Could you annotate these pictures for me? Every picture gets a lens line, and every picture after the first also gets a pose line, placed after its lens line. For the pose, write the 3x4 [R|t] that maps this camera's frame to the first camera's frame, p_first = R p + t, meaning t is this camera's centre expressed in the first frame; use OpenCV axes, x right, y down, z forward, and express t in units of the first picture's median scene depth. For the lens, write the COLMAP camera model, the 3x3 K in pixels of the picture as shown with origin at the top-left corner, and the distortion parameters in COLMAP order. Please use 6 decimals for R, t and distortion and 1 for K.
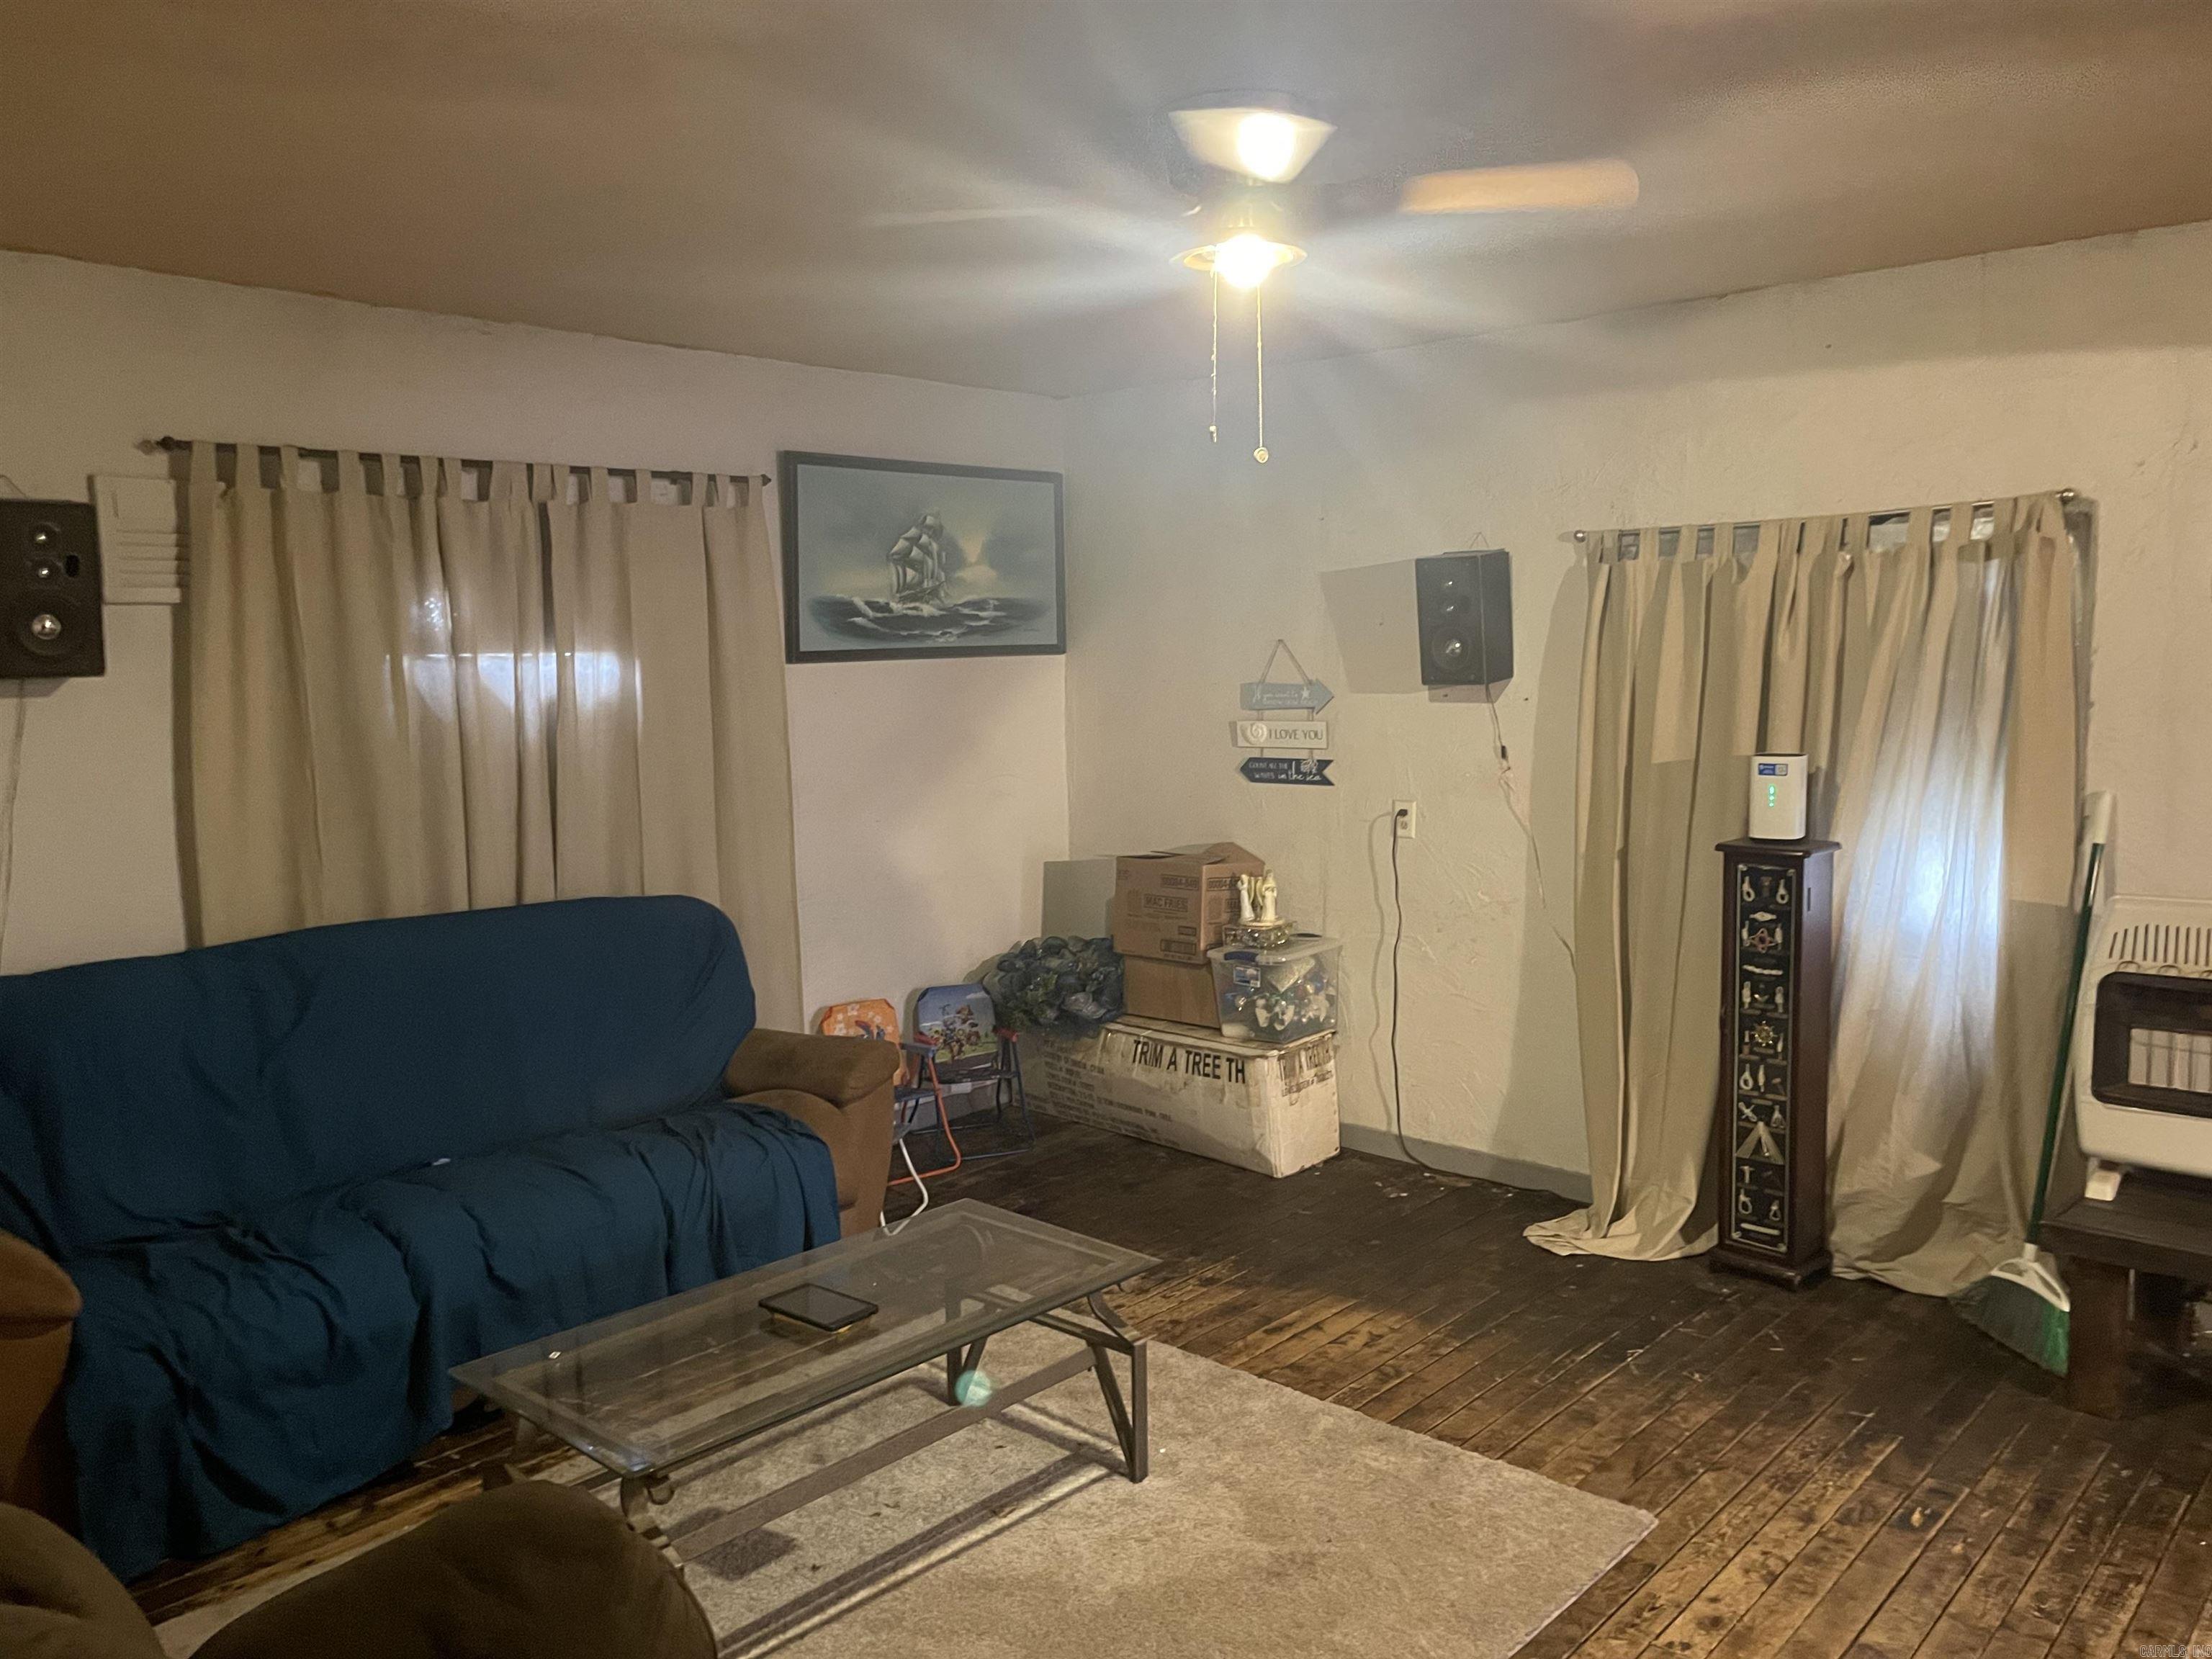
lens RADIAL K [[1684.5, 0, 1119.0], [0, 1684.5, 833.4], [0, 0, 1]] dist [0.087297, -0.117114]
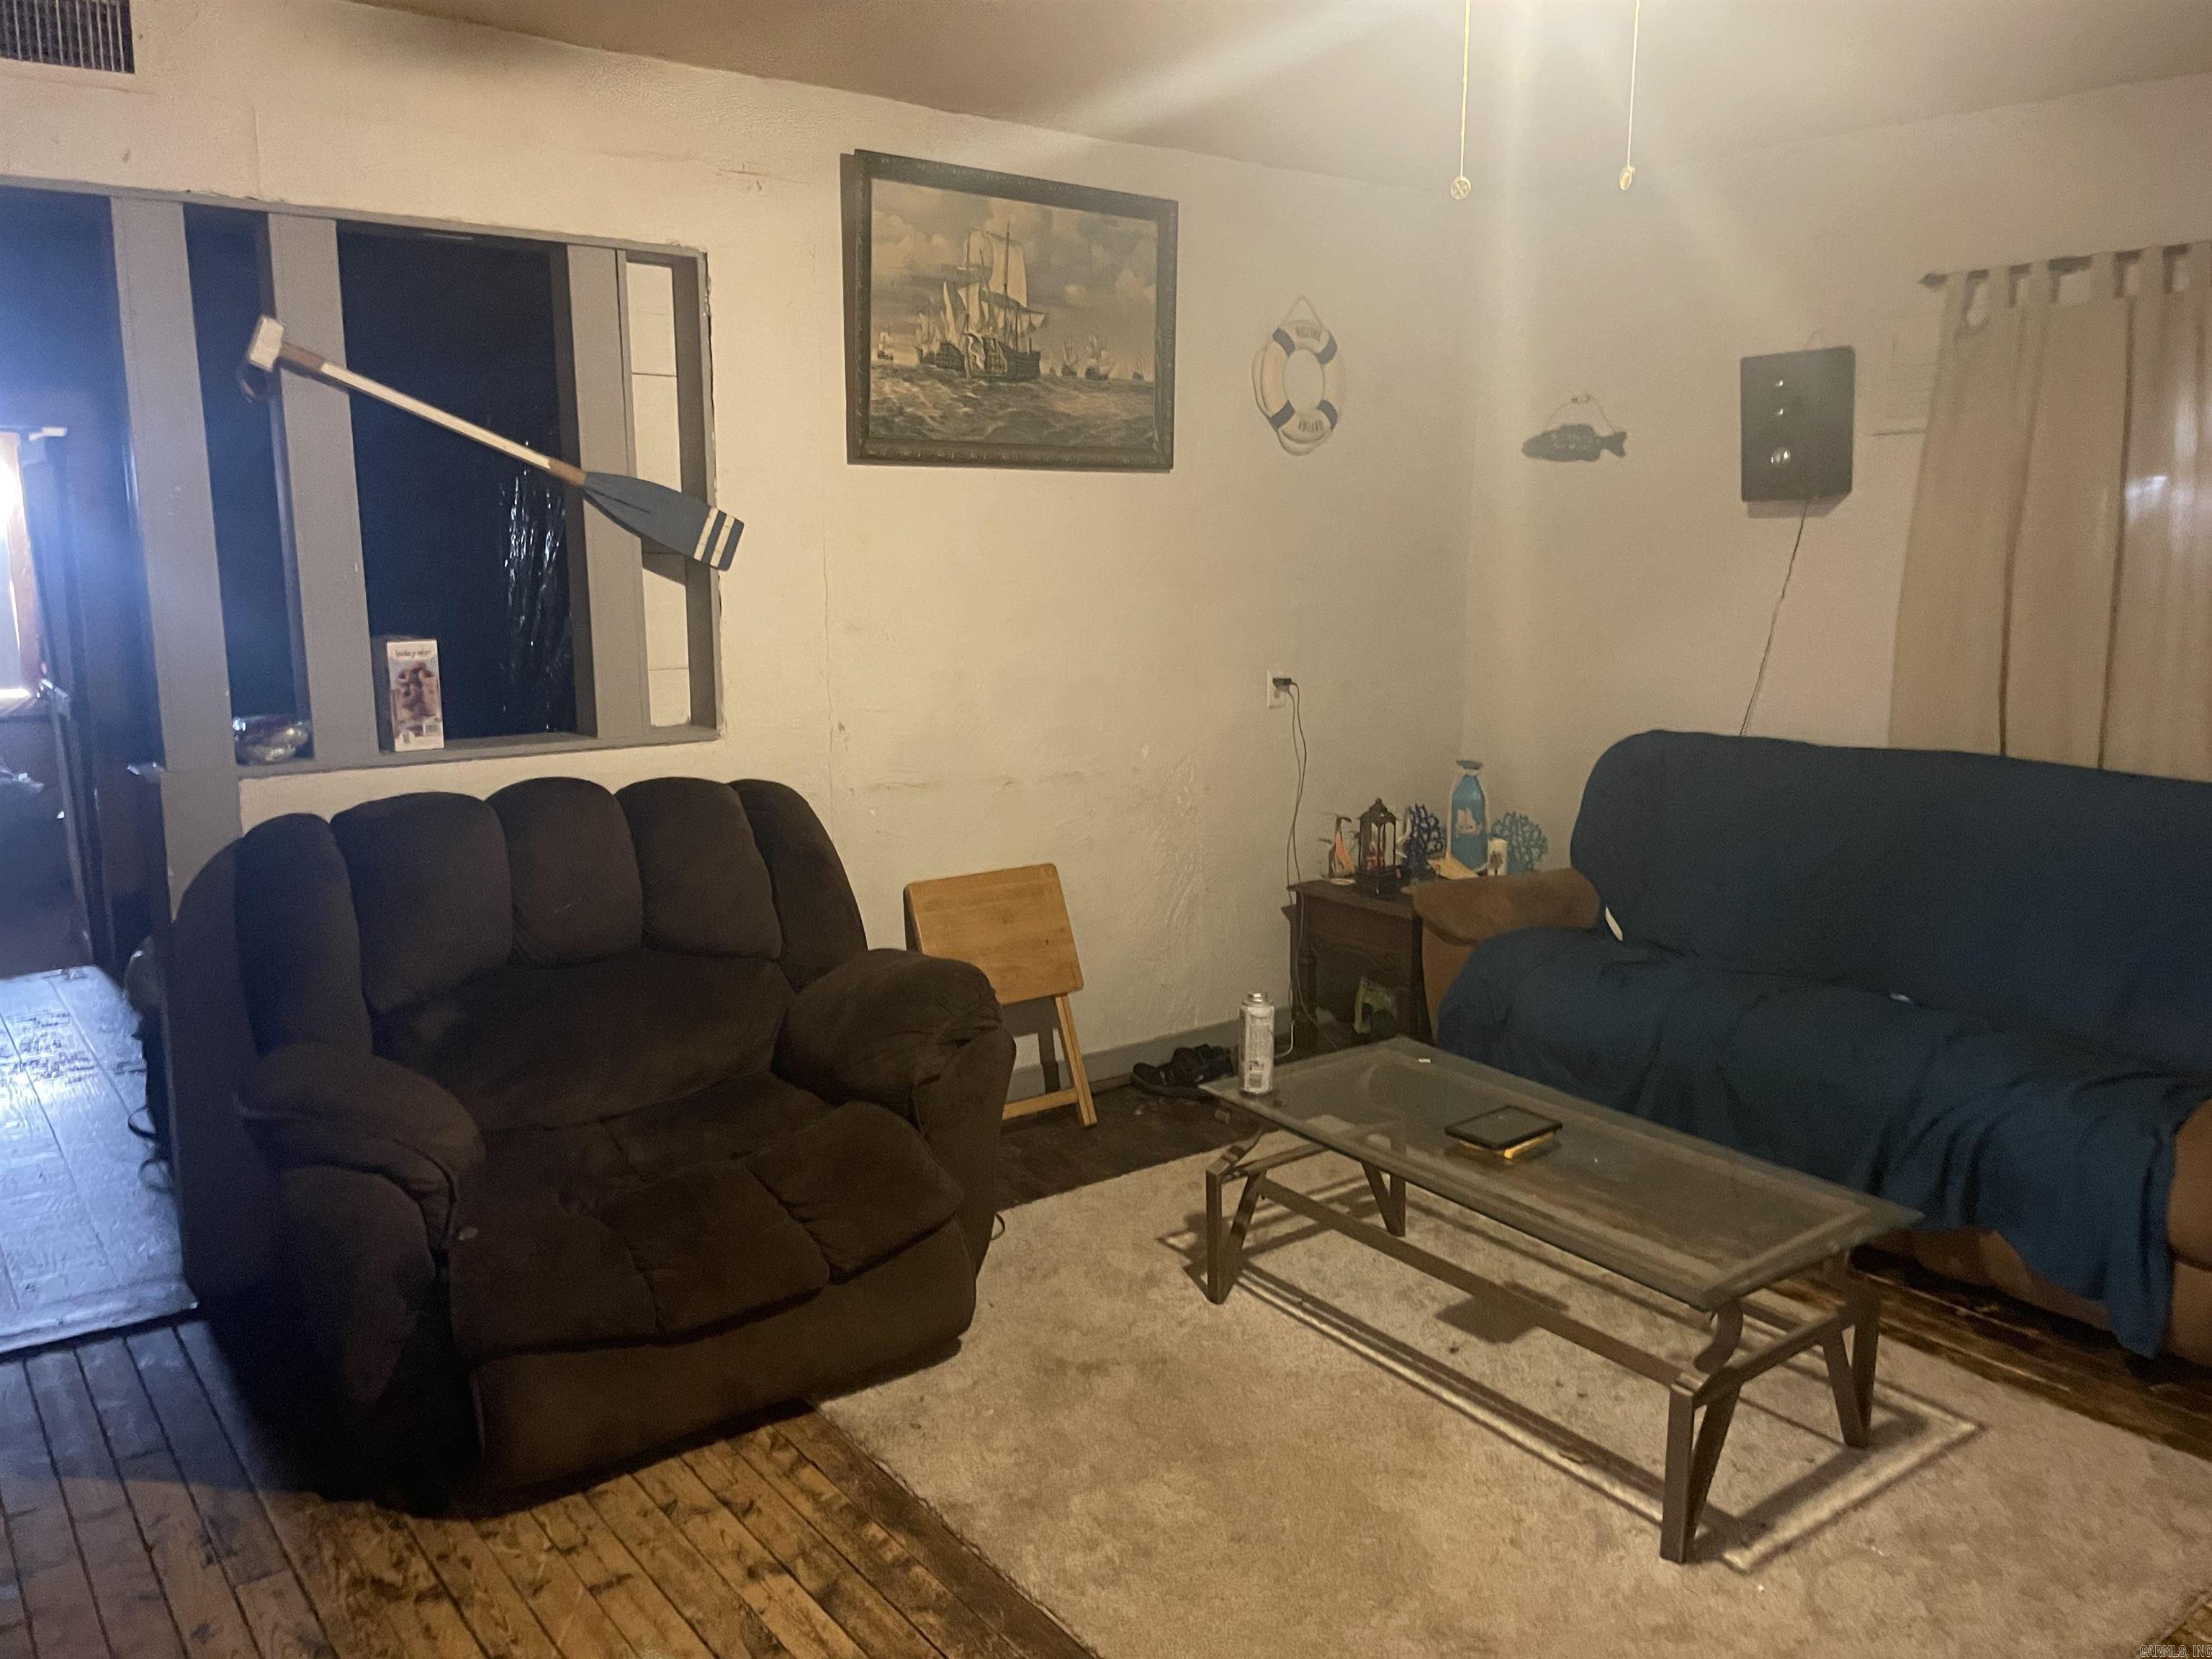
lens RADIAL K [[1684.5, 0, 1117.7], [0, 1684.5, 824.1], [0, 0, 1]] dist [0.087297, -0.117114]
pose [[-0.199027, 0.181776, -0.962988, 0.776047], [-0.096651, 0.974215, 0.203871, -0.077592], [0.975216, 0.133649, -0.176326, 0.890751]]
